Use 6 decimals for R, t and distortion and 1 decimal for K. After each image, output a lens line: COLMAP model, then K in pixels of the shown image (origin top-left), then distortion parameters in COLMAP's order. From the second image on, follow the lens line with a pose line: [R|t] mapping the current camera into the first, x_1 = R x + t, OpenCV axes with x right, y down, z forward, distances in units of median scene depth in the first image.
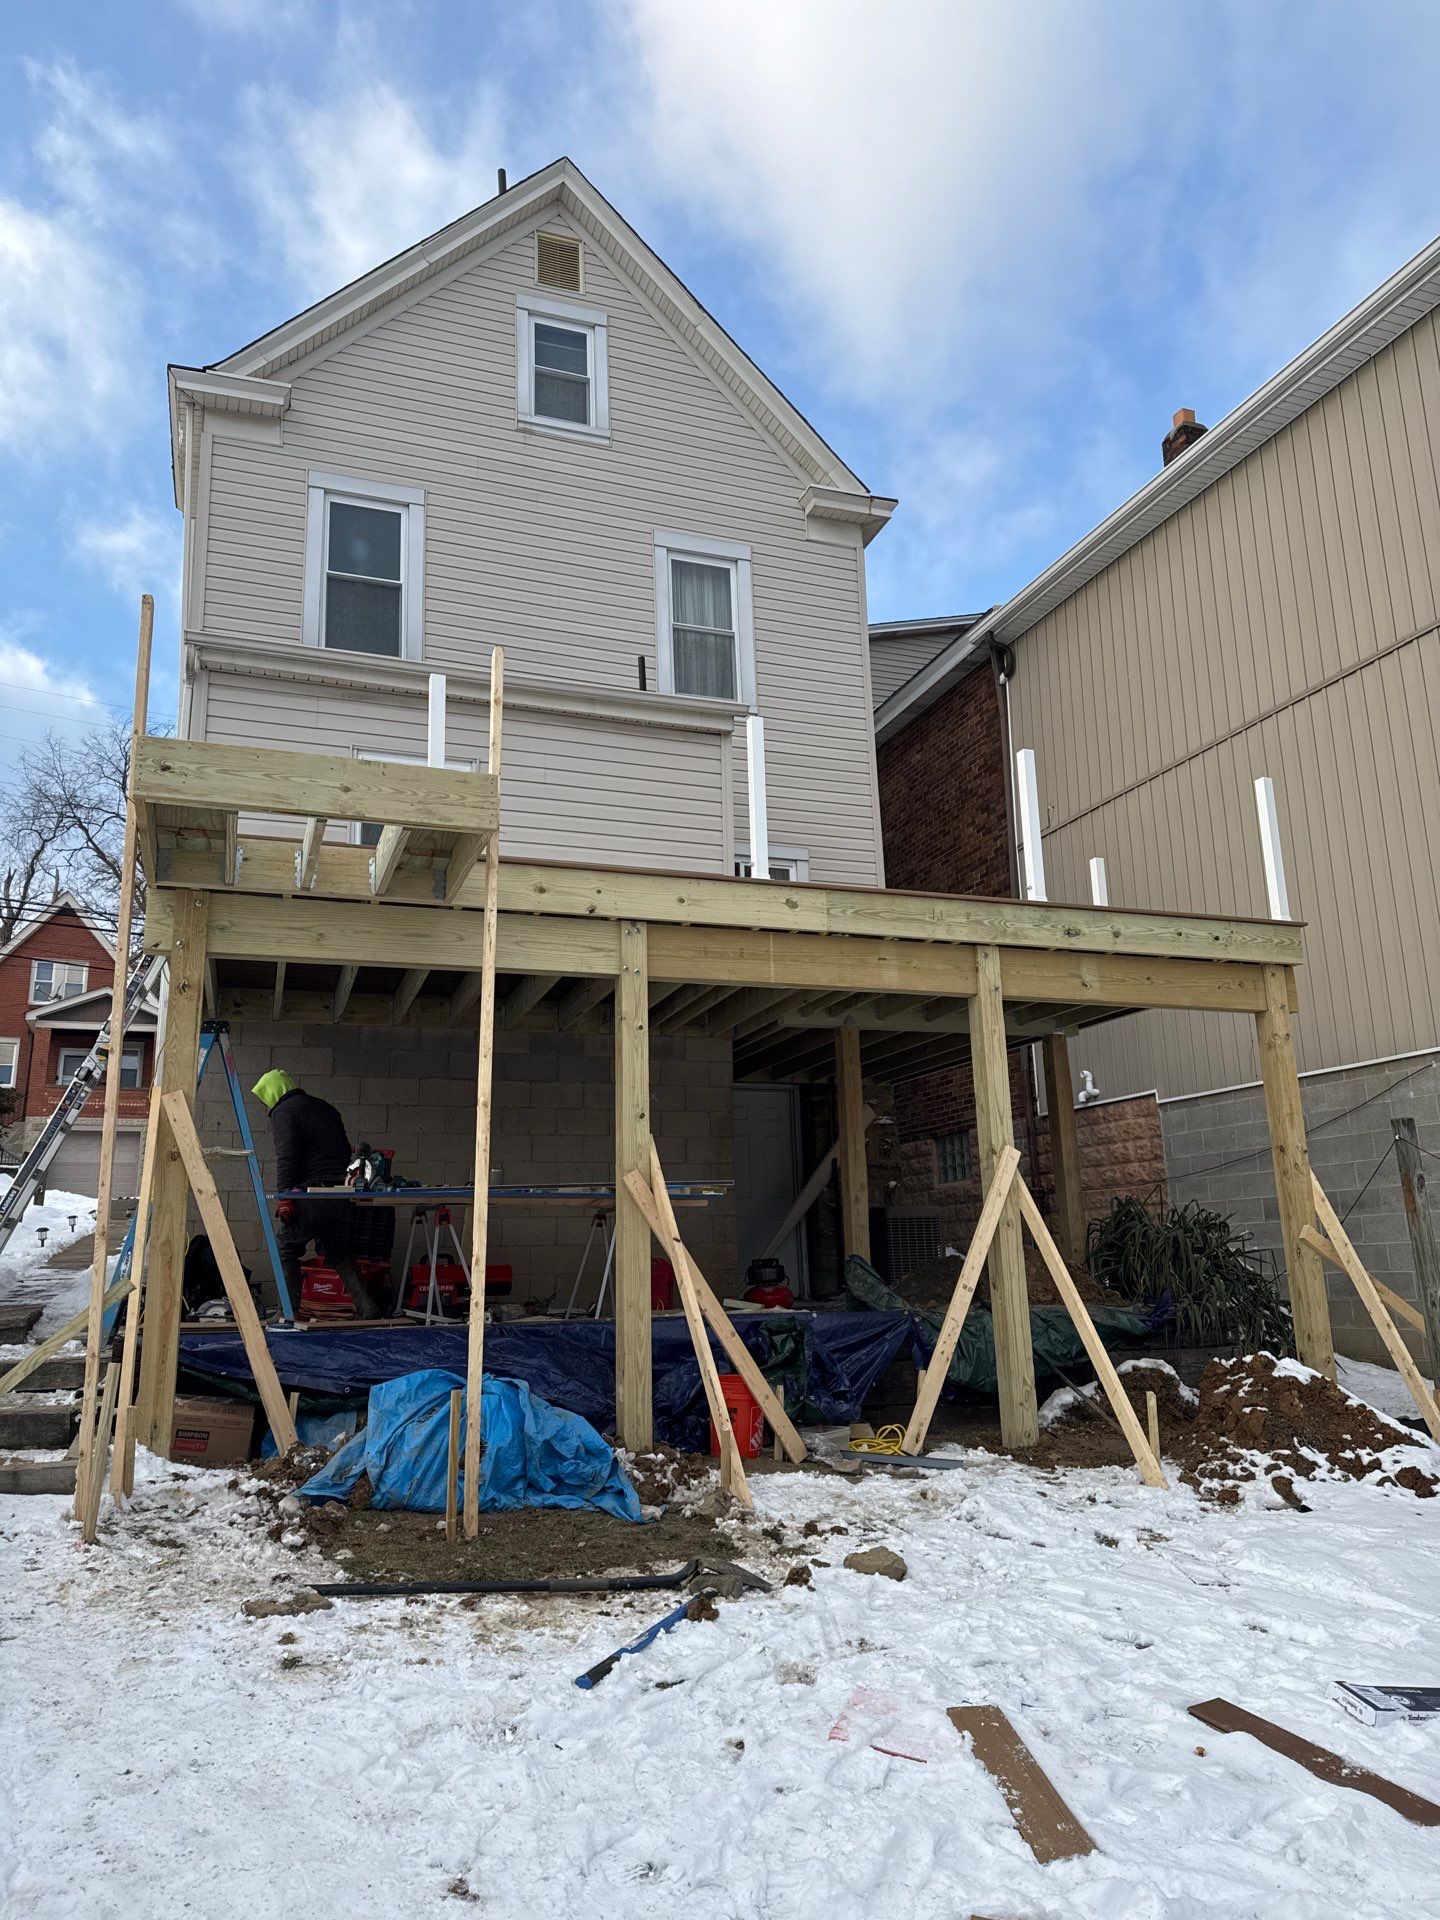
lens RADIAL K [[1345.8, 0, 717.1], [0, 1345.8, 962.7], [0, 0, 1]] dist [0.055558, -0.063968]
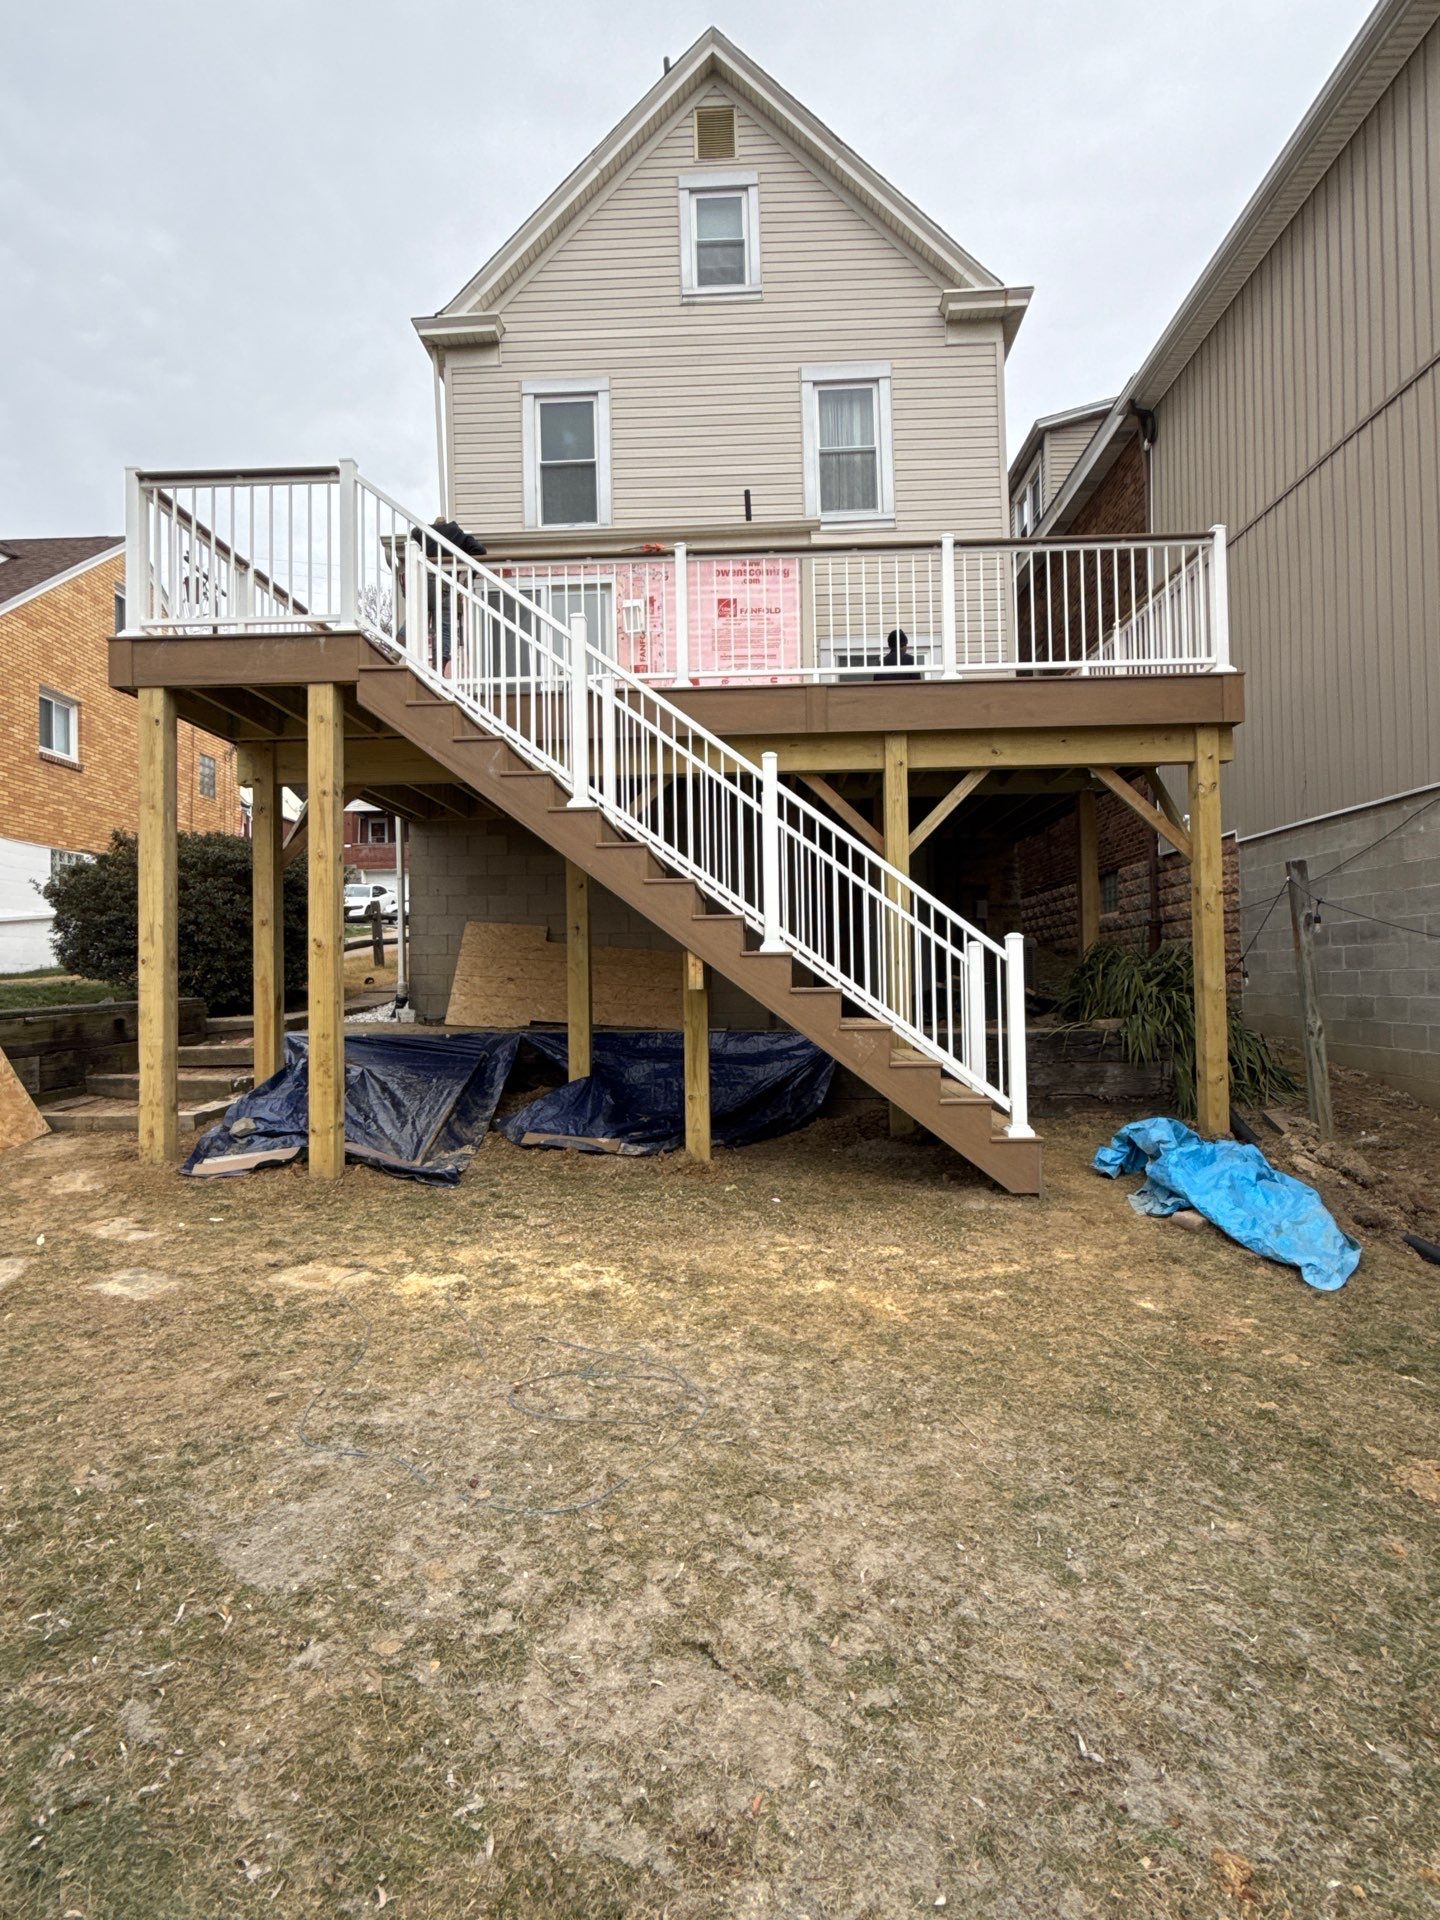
lens RADIAL K [[1014.4, 0, 717.8], [0, 1014.4, 966.7], [0, 0, 1]] dist [0.000253, 0.000466]
pose [[0.925798, 0.002764, -0.378009, 0.233637], [0.080624, 0.975521, 0.204592, -0.000465], [0.369322, -0.219888, 0.902912, 0.071581]]
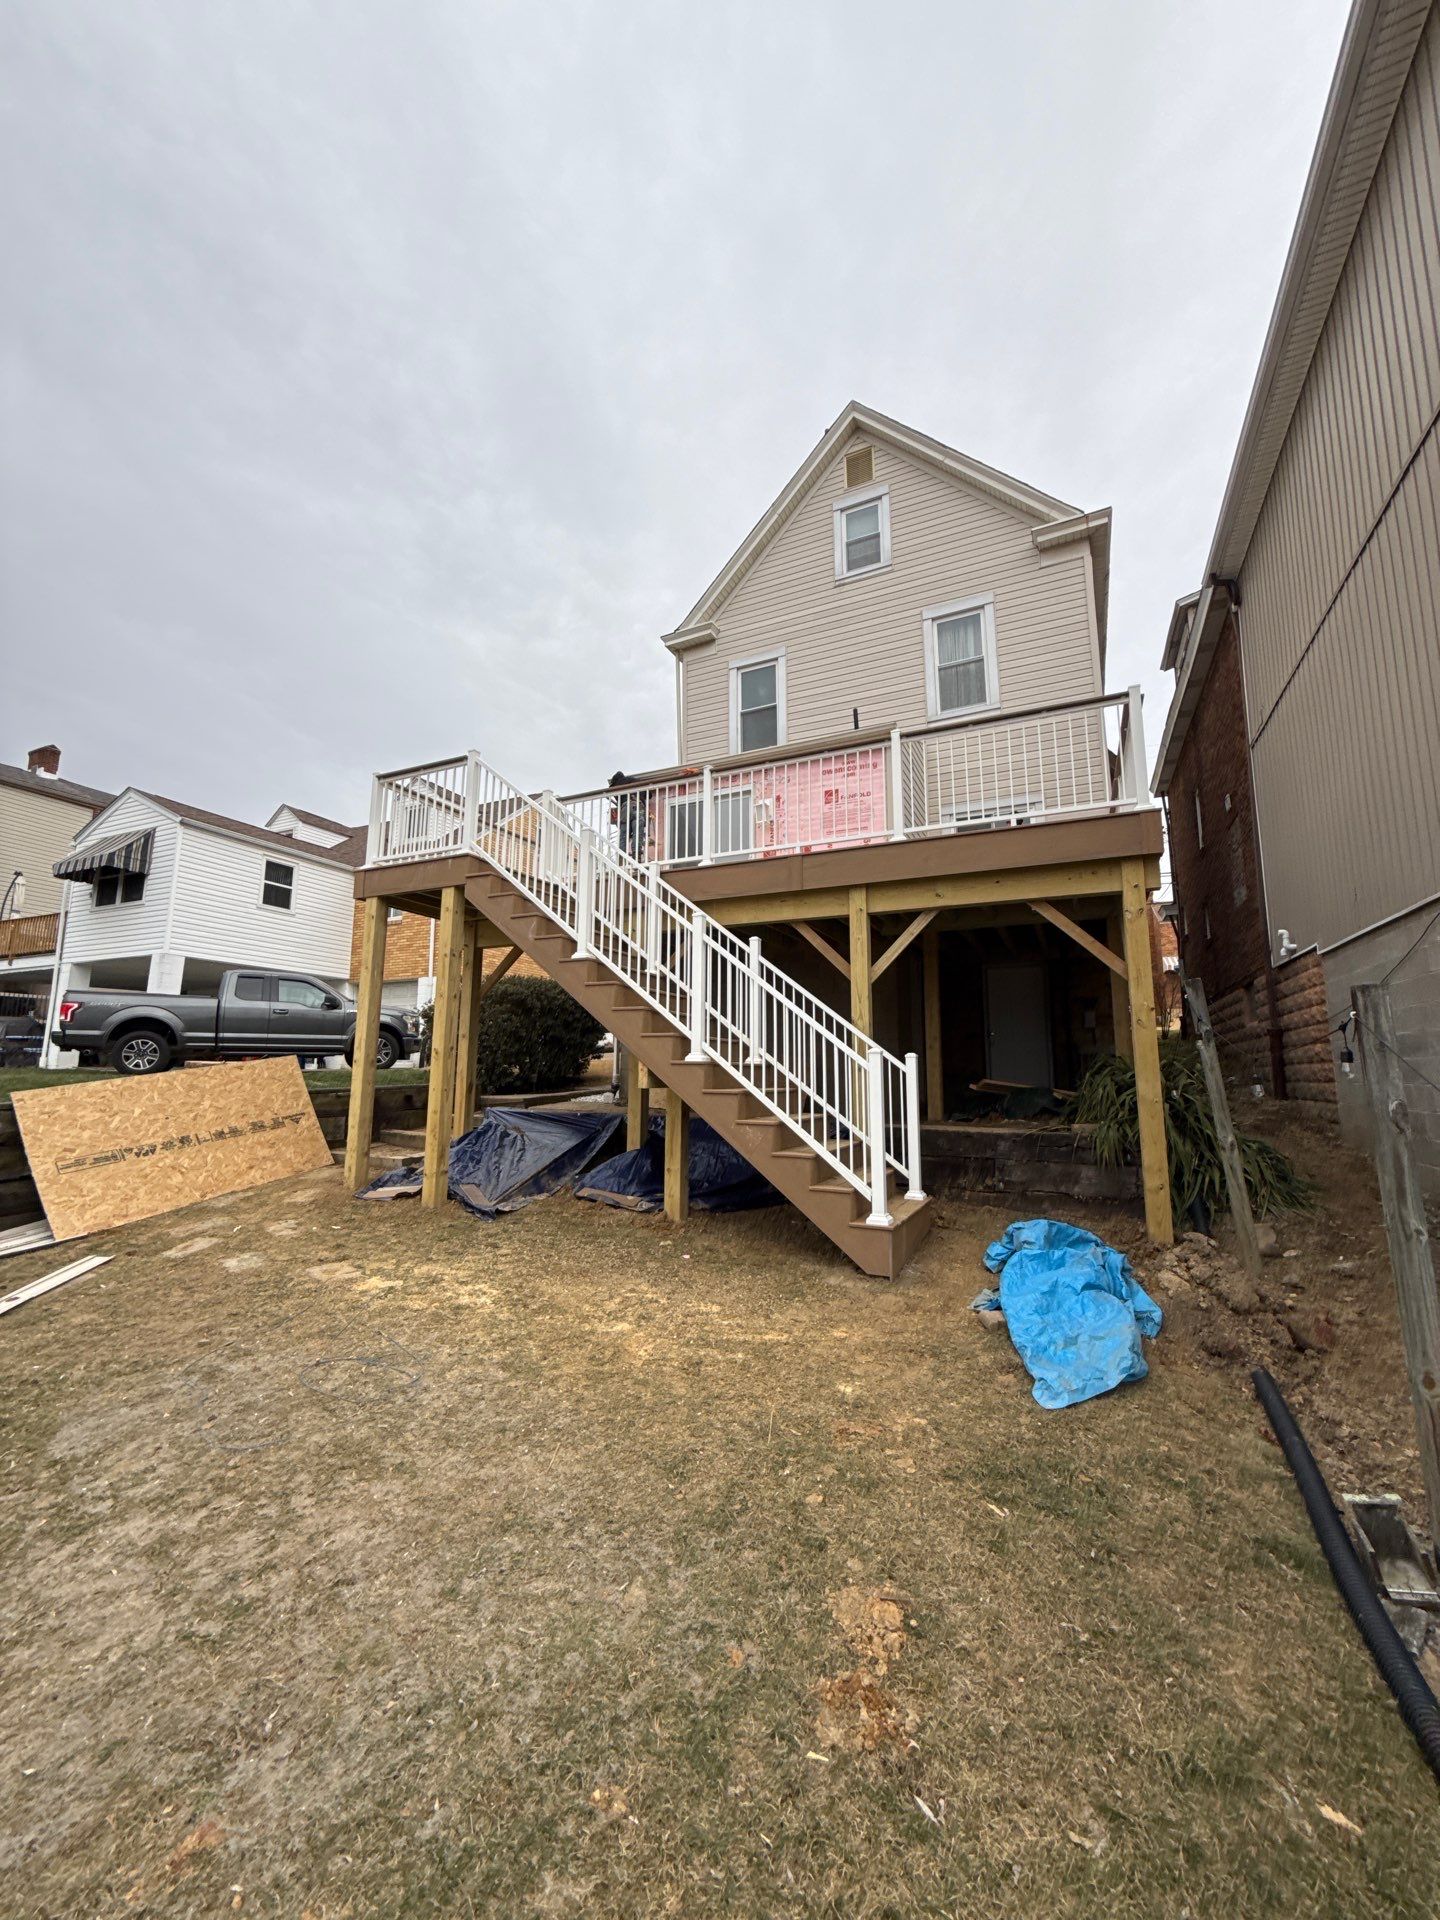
lens RADIAL K [[762.9, 0, 717.7], [0, 762.9, 964.0], [0, 0, 1]] dist [-0.001172, -0.000117]
pose [[0.697701, -0.074649, -0.712489, 0.405876], [0.143074, 0.989039, 0.036481, 0.015181], [0.701957, -0.127391, 0.700734, 0.183415]]
